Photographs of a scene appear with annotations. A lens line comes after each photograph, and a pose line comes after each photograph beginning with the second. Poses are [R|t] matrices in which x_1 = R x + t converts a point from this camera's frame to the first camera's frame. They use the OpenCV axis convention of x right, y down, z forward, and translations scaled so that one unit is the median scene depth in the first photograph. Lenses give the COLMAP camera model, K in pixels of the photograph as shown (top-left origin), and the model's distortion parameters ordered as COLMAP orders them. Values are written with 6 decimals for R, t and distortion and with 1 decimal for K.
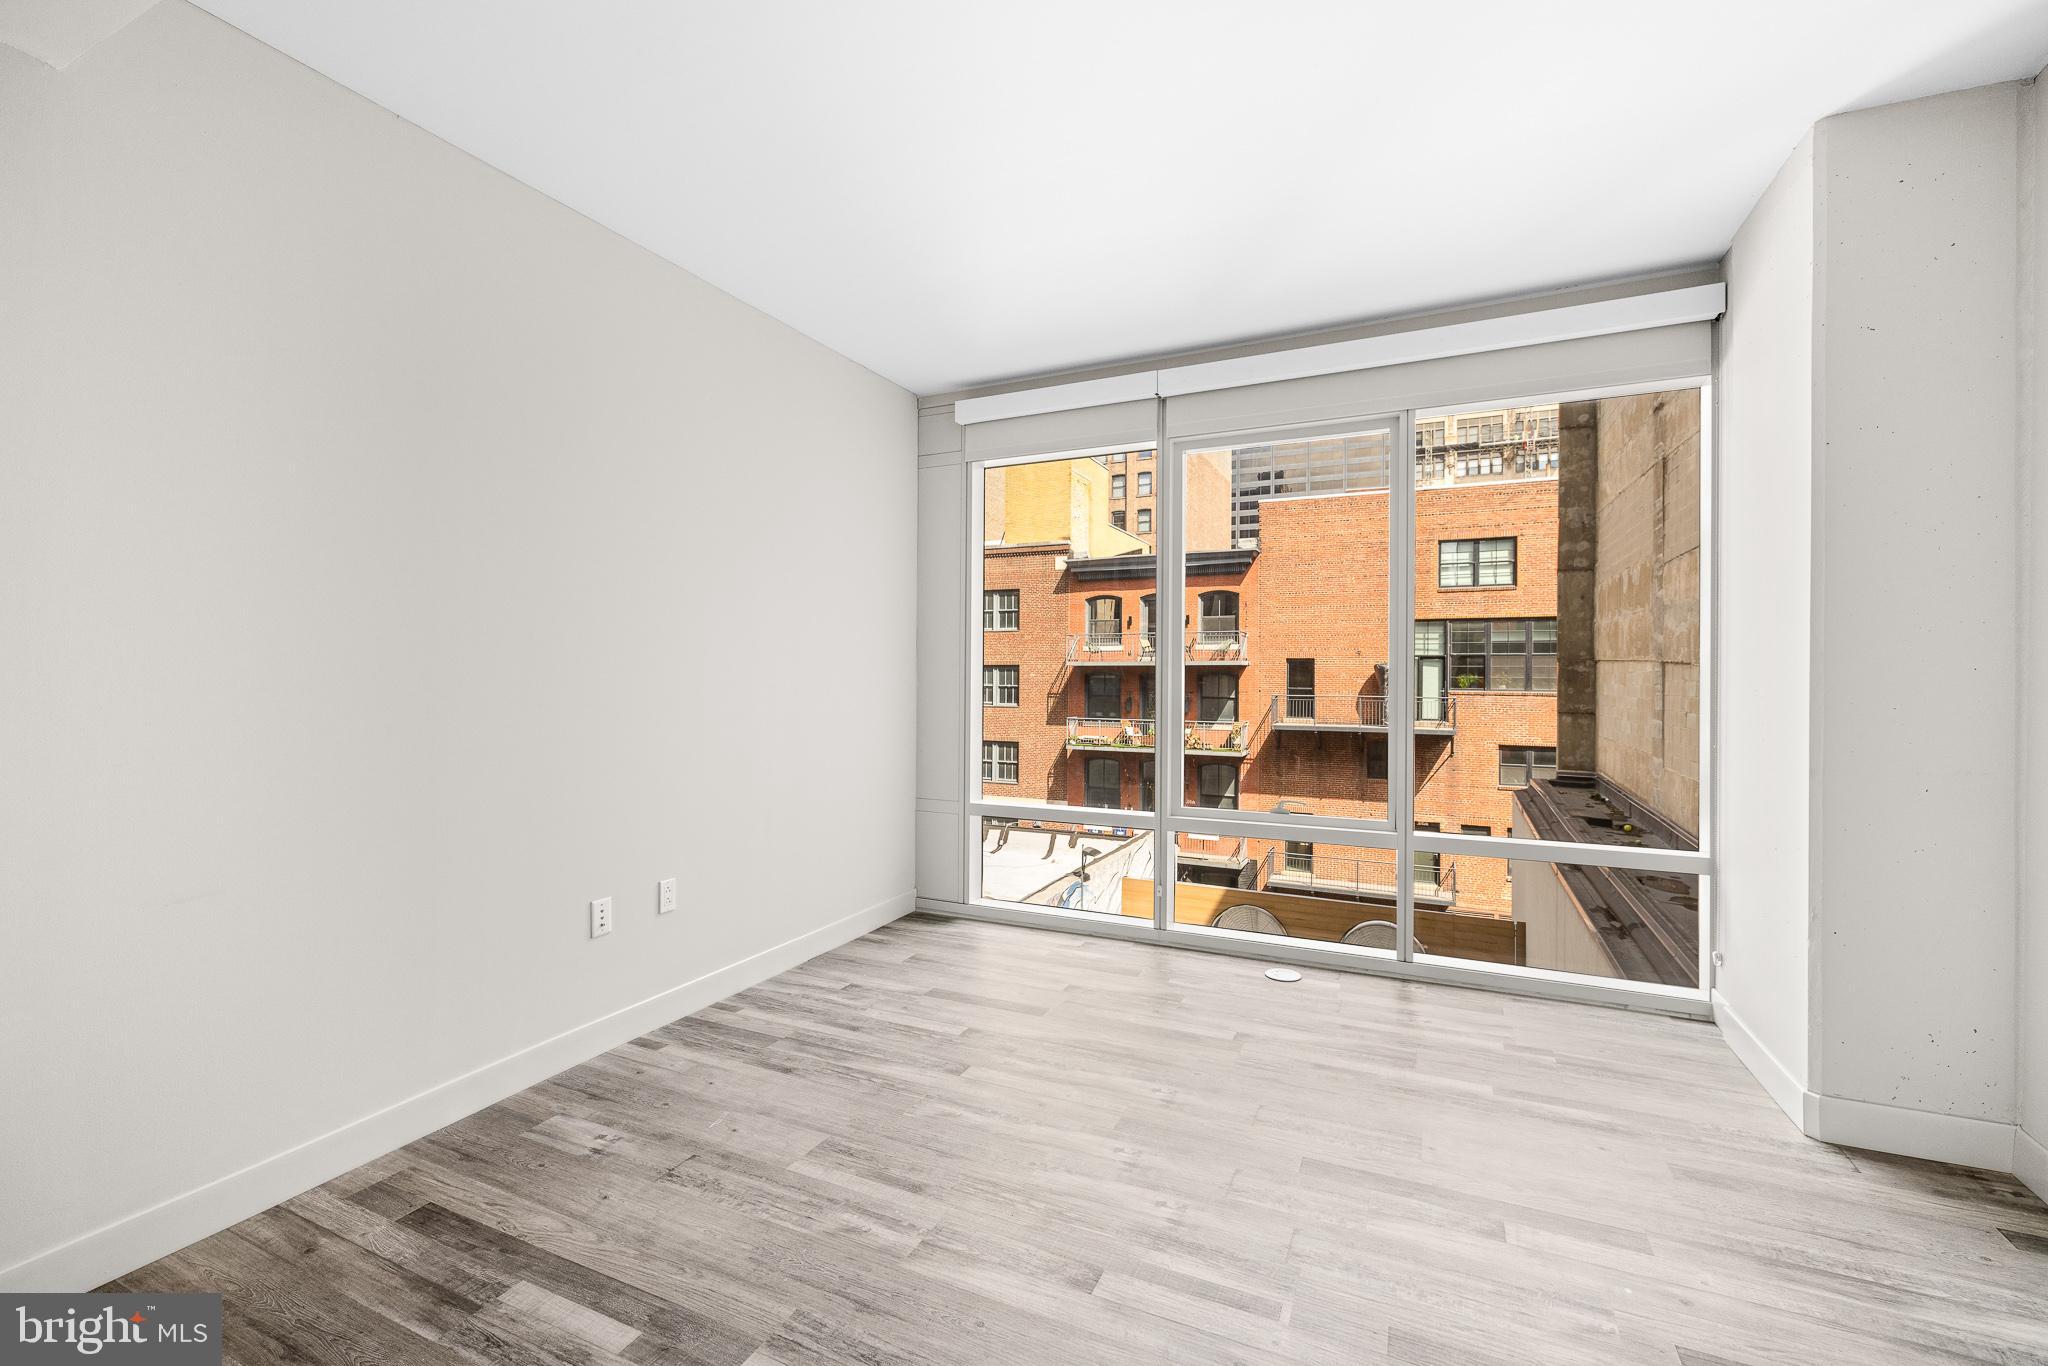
lens RADIAL K [[866.9, 0, 1021.9], [0, 866.9, 674.1], [0, 0, 1]] dist [0.001200, 0.001626]
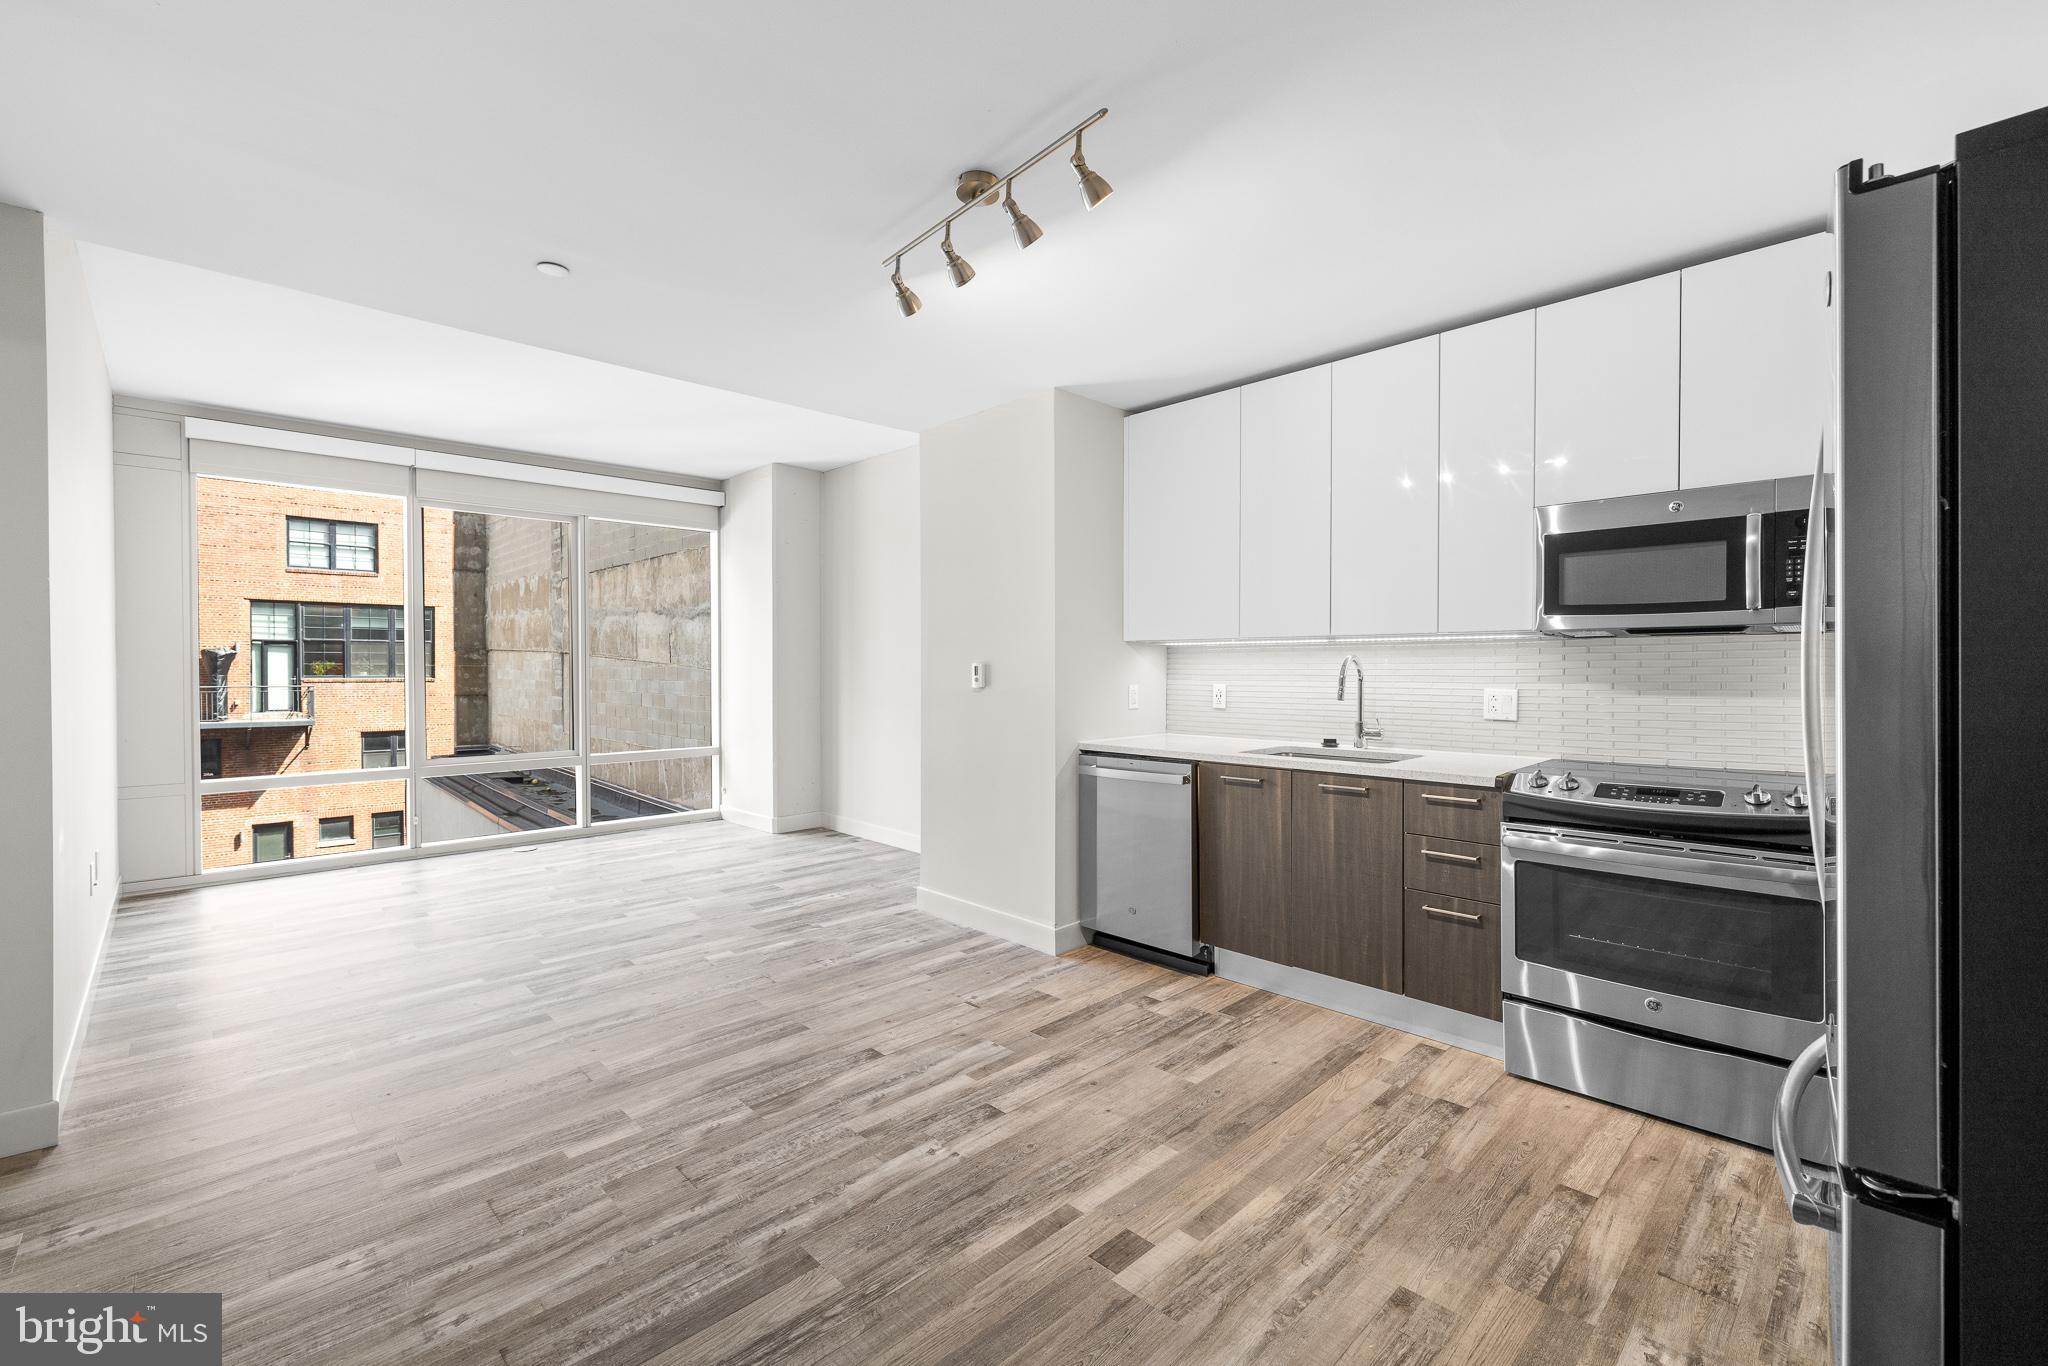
lens RADIAL K [[866.9, 0, 1014.9], [0, 866.9, 673.4], [0, 0, 1]] dist [0.001200, 0.001626]
pose [[0.360460, -0.013934, 0.932671, -0.709009], [-0.000887, 0.999883, 0.015281, -0.008282], [-0.932774, -0.006335, 0.360405, -0.358960]]
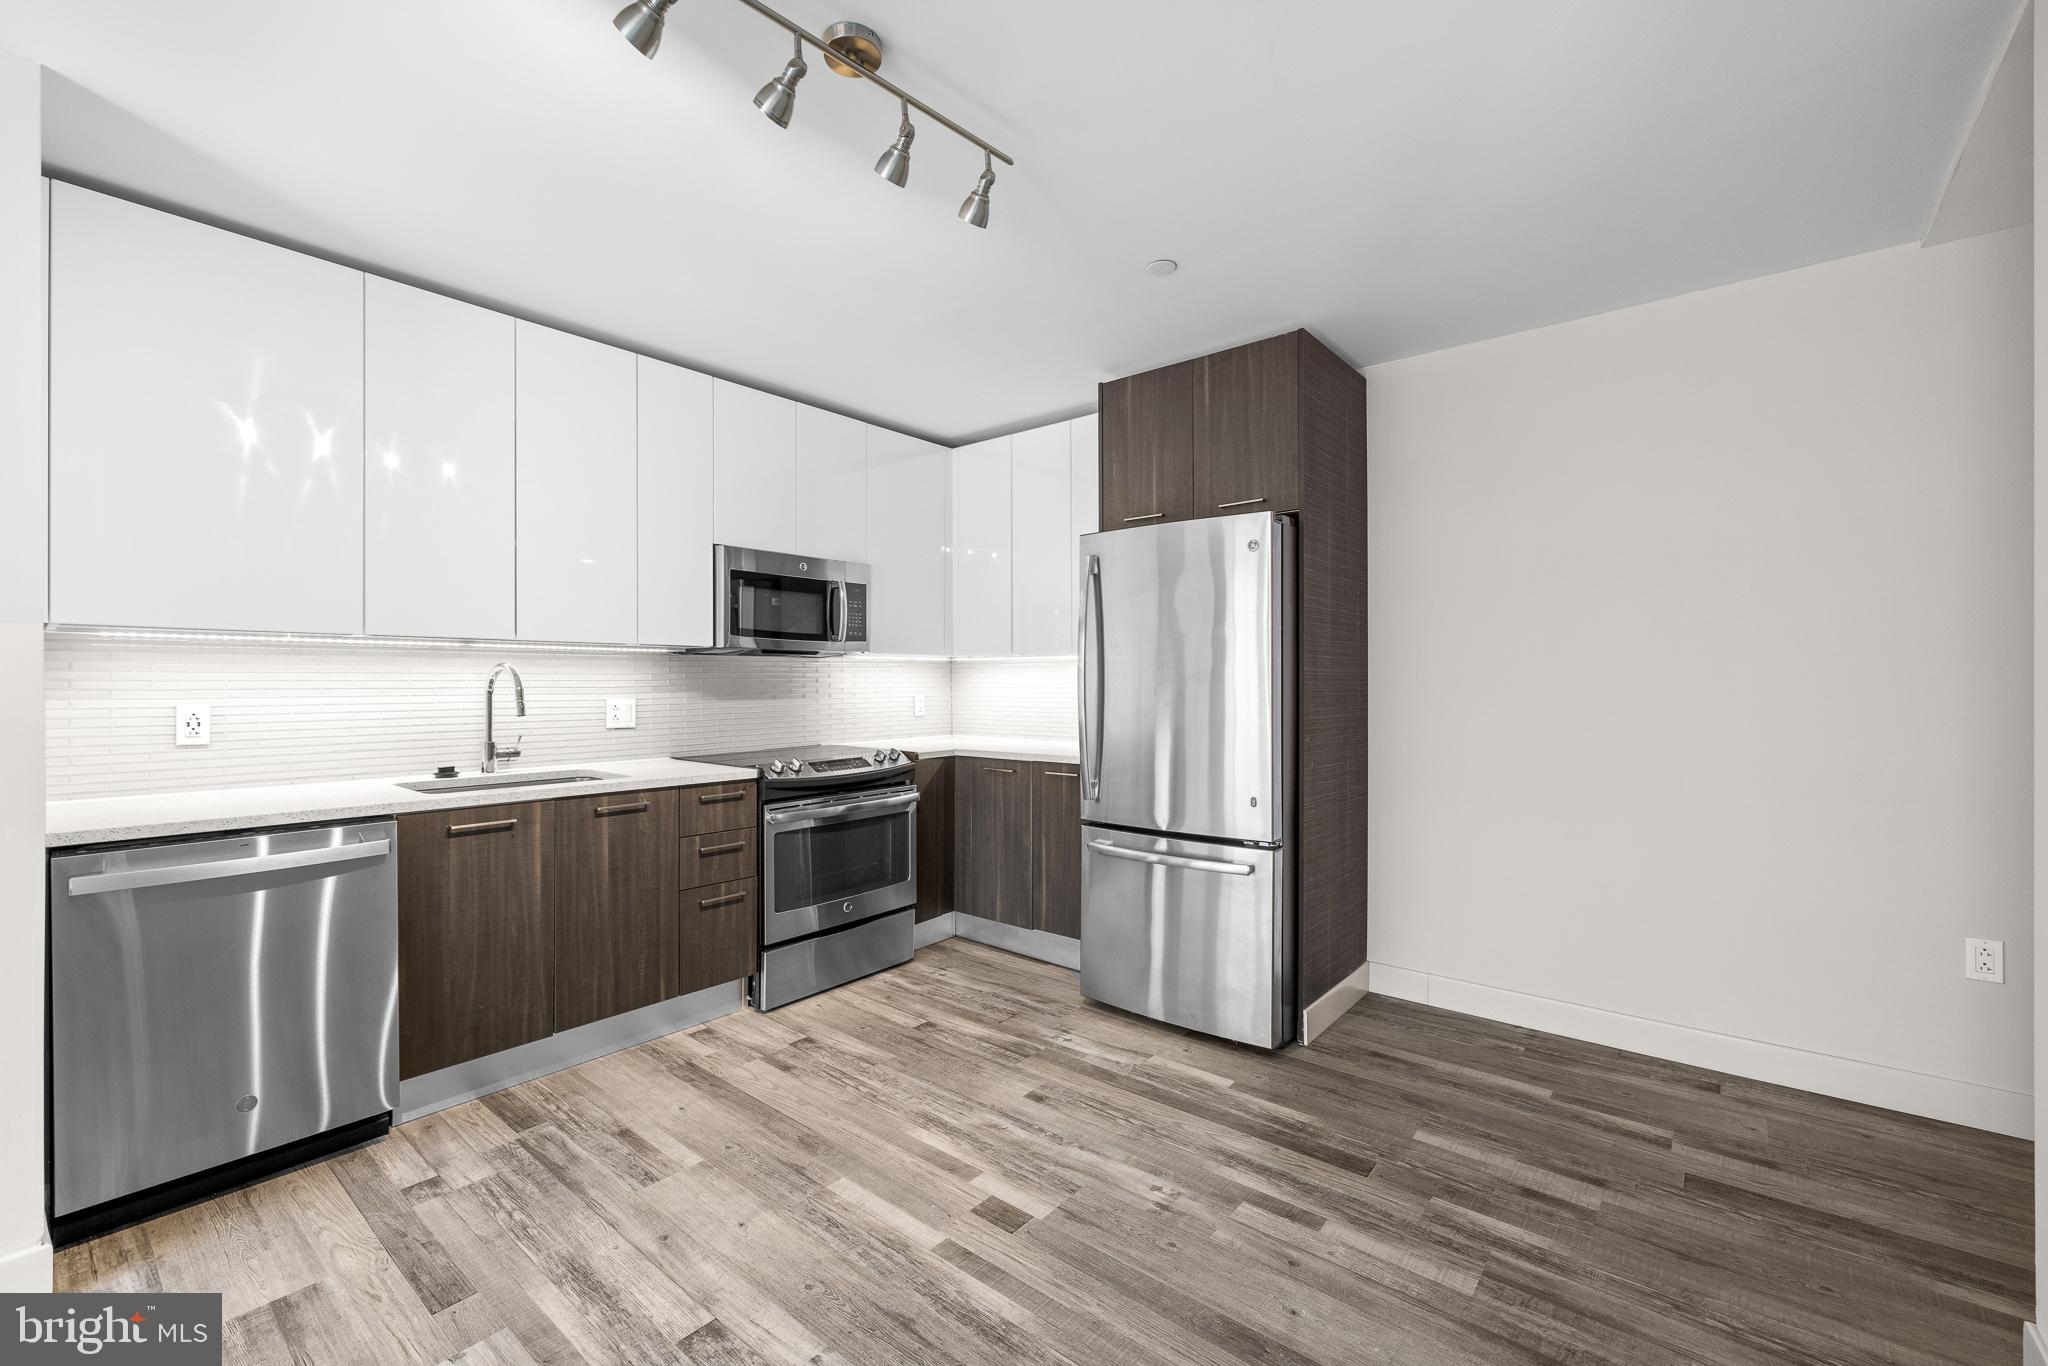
lens RADIAL K [[866.9, 0, 1020.8], [0, 866.9, 678.4], [0, 0, 1]] dist [0.001200, 0.001626]
pose [[-0.967504, -0.003967, 0.252824, -0.433147], [-0.005887, 0.999959, -0.006838, 0.000473], [-0.252786, -0.008104, -0.967488, 0.166340]]
